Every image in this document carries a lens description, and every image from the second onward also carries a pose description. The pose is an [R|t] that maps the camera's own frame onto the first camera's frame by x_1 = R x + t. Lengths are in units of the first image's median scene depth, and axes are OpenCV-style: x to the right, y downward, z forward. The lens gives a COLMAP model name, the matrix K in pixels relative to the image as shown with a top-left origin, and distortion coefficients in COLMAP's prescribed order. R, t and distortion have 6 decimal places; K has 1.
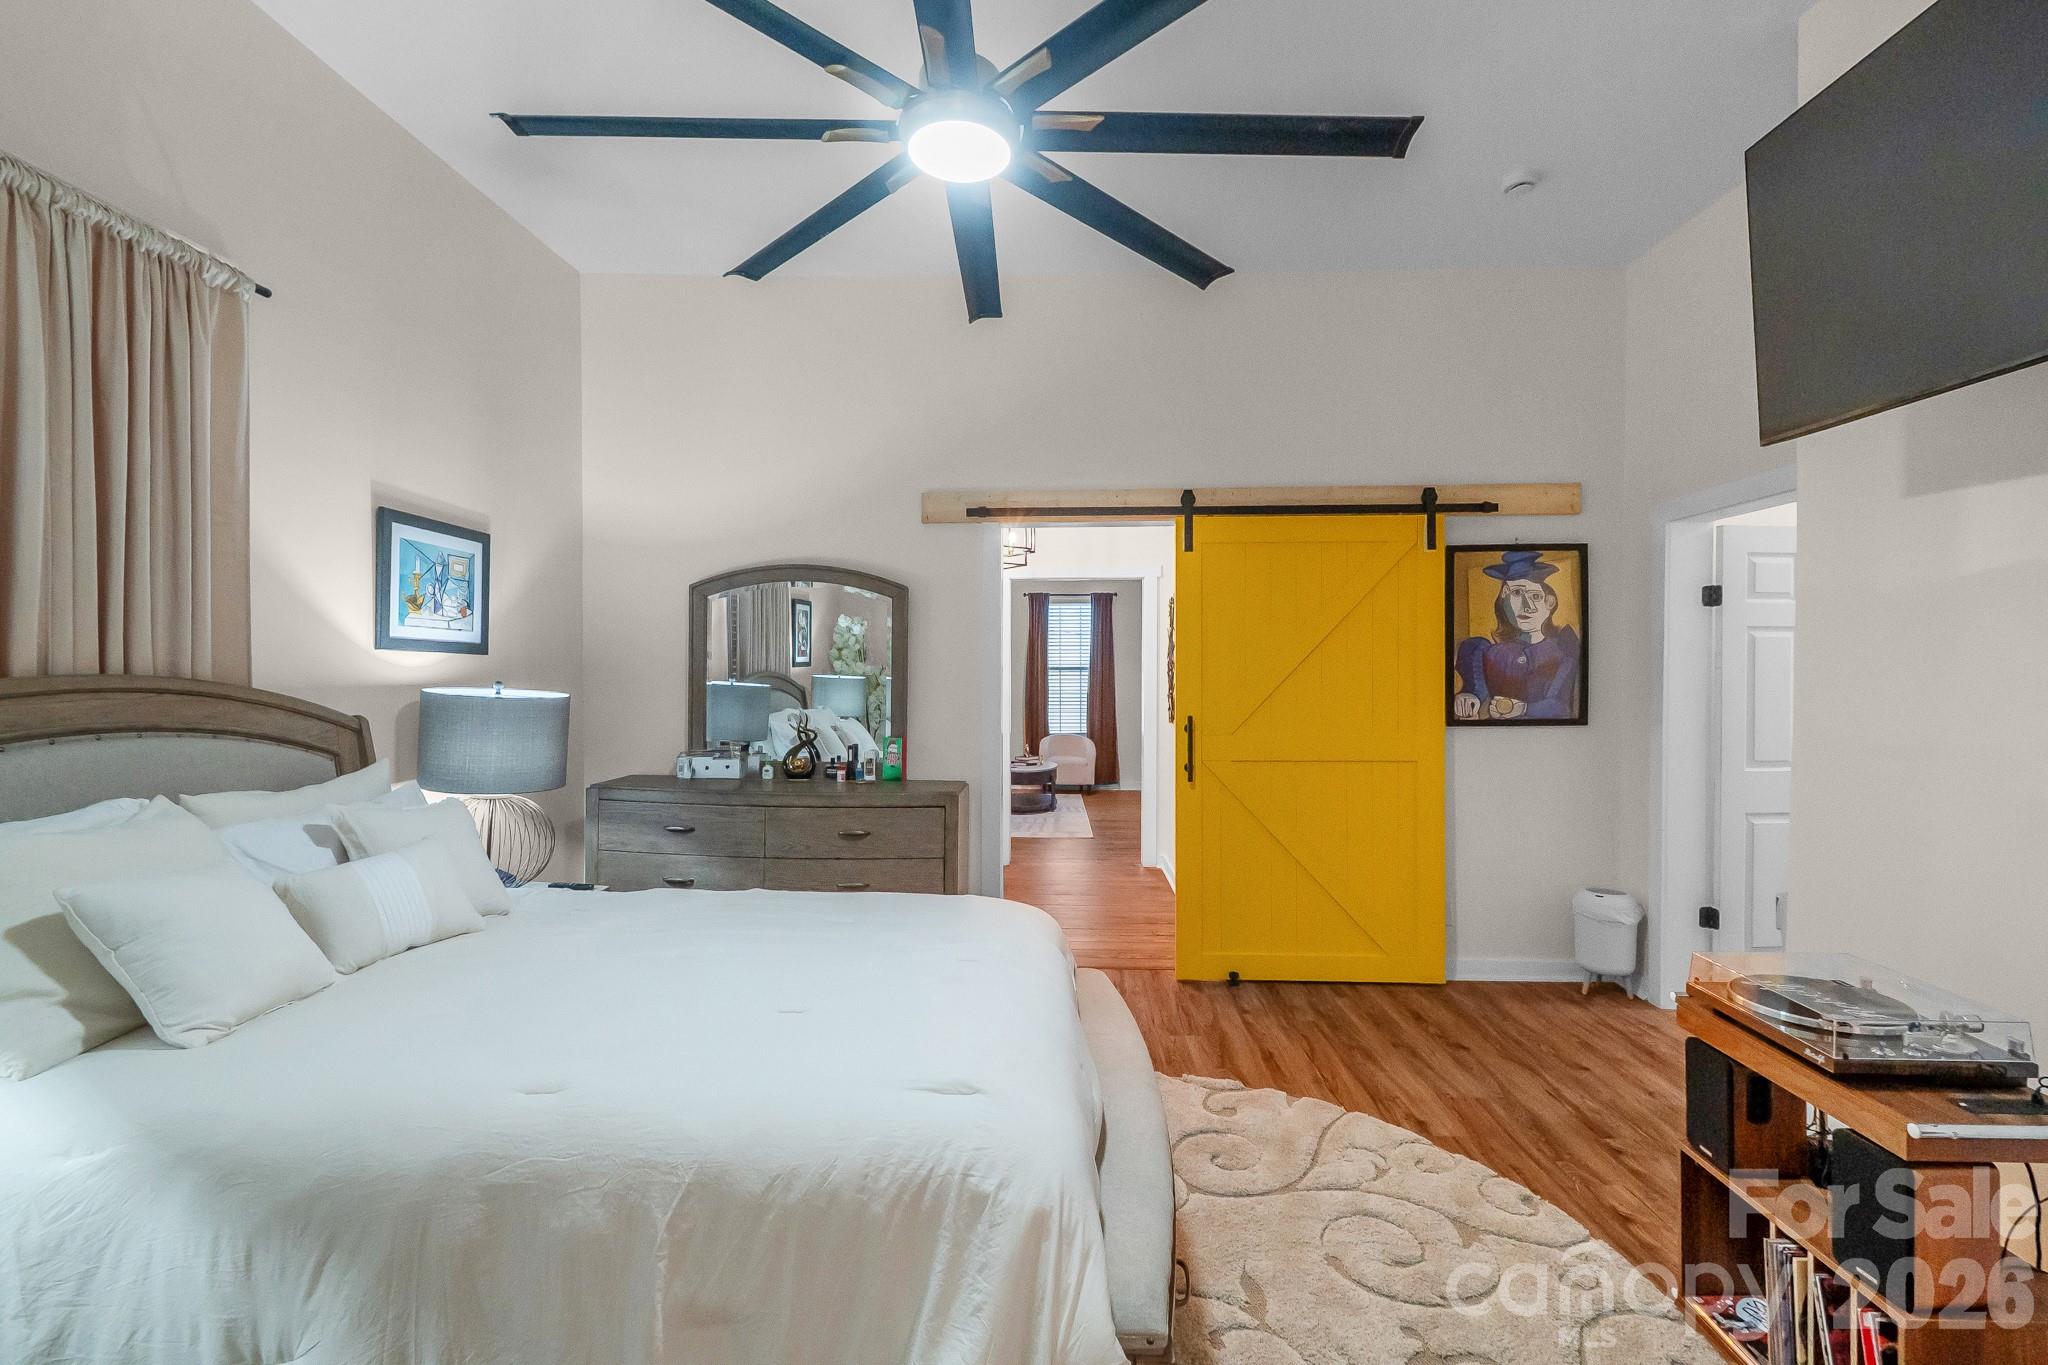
lens RADIAL K [[943.4, 0, 1029.6], [0, 943.4, 686.1], [0, 0, 1]] dist [0.003311, -0.002424]
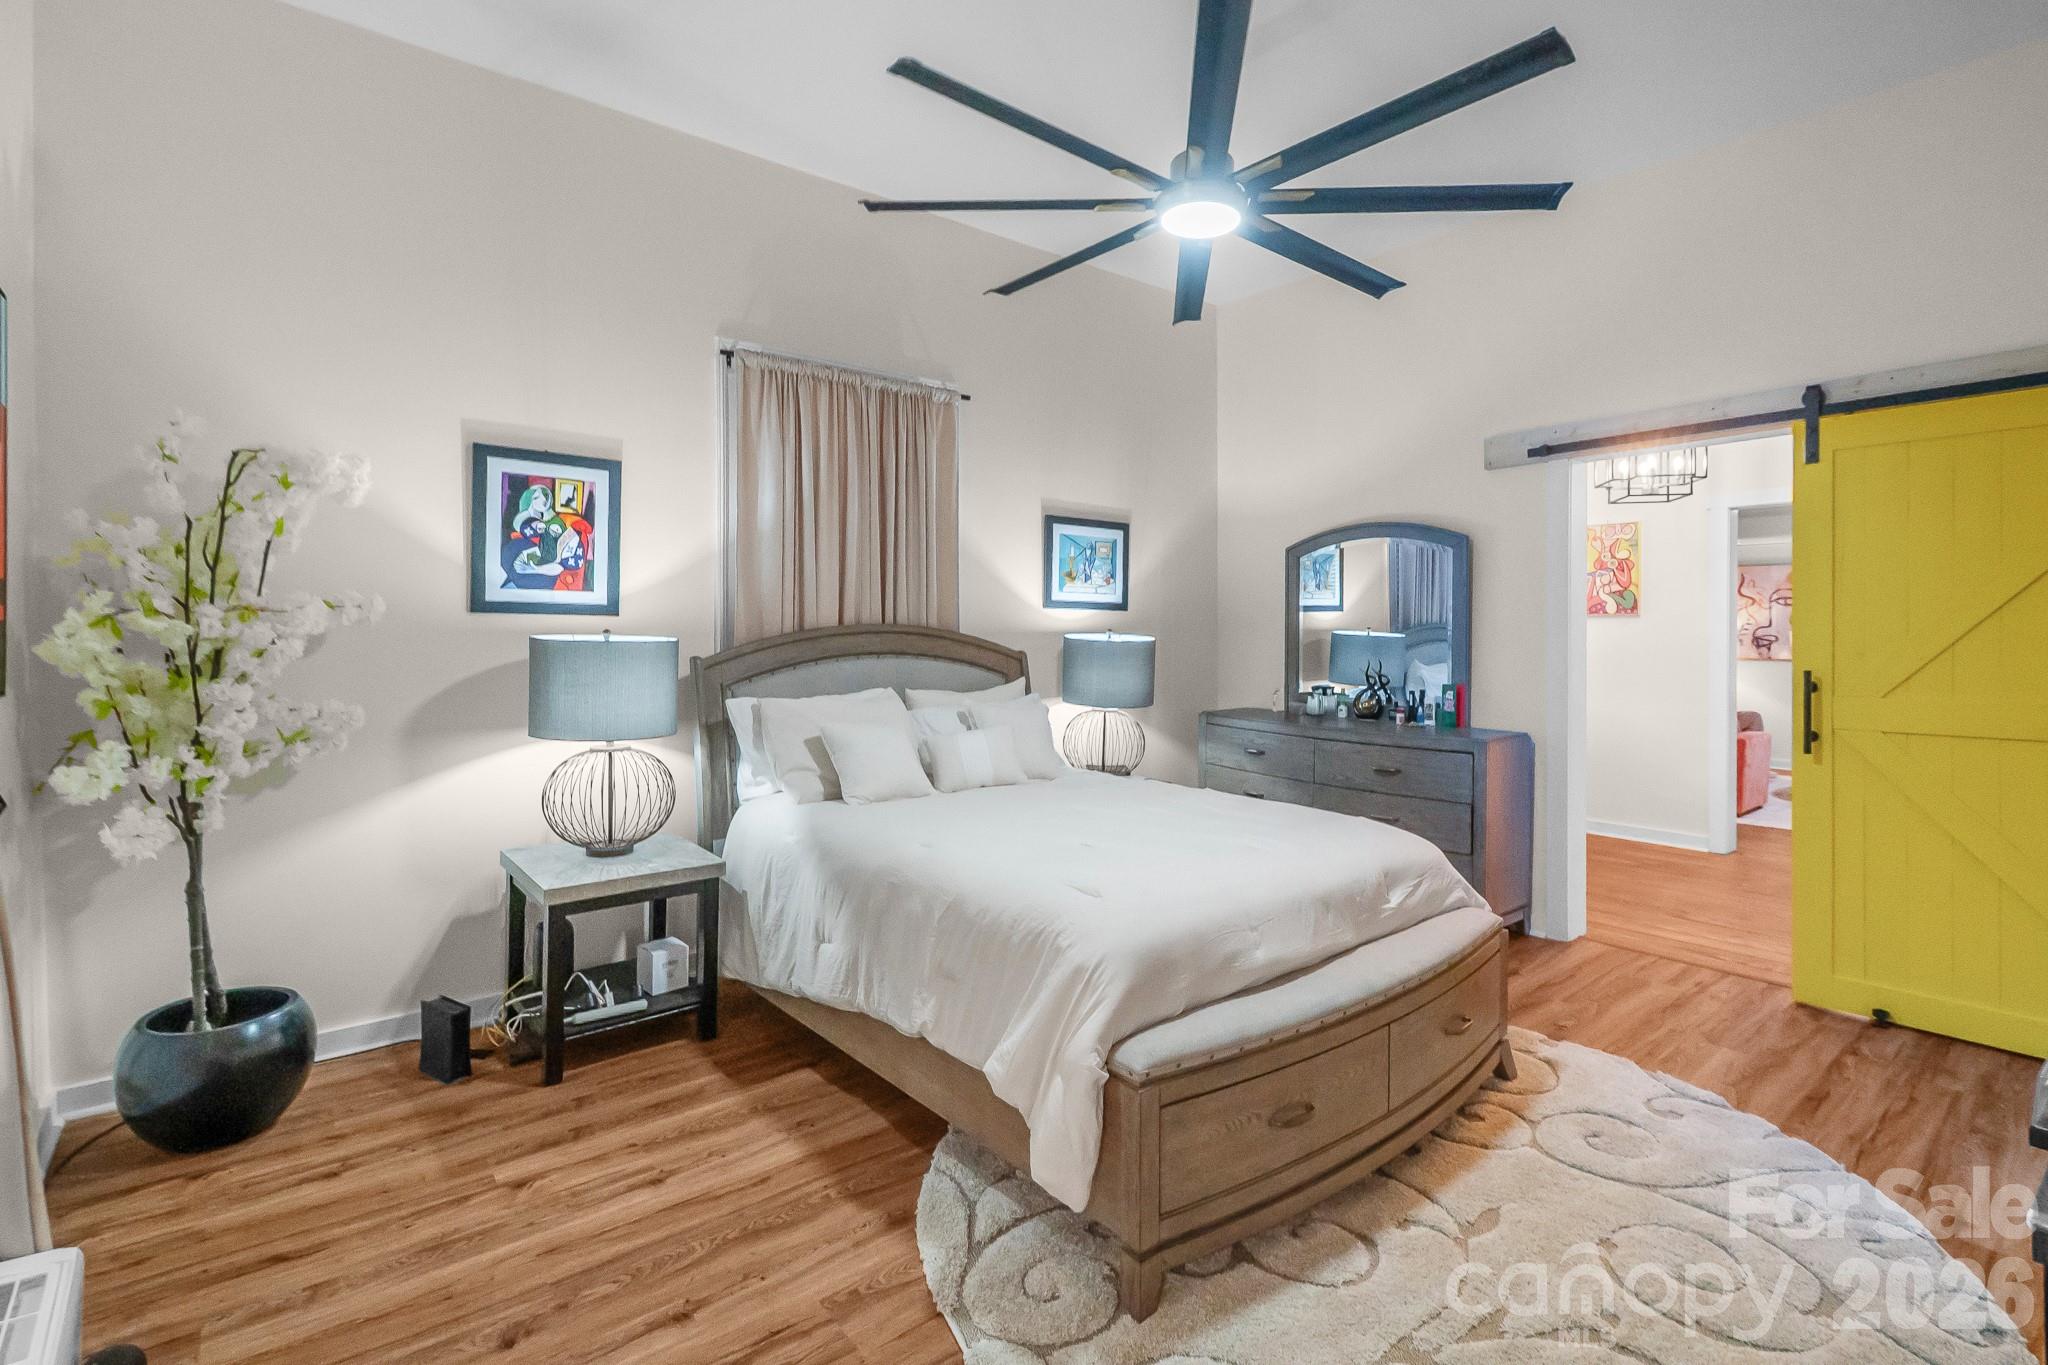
lens RADIAL K [[943.4, 0, 1019.3], [0, 943.4, 653.4], [0, 0, 1]] dist [0.003311, -0.002424]
pose [[0.655438, 0.015387, -0.755092, 0.421186], [-0.006104, 0.999868, 0.015076, 0.010756], [0.755224, -0.005272, 0.655446, -0.028379]]
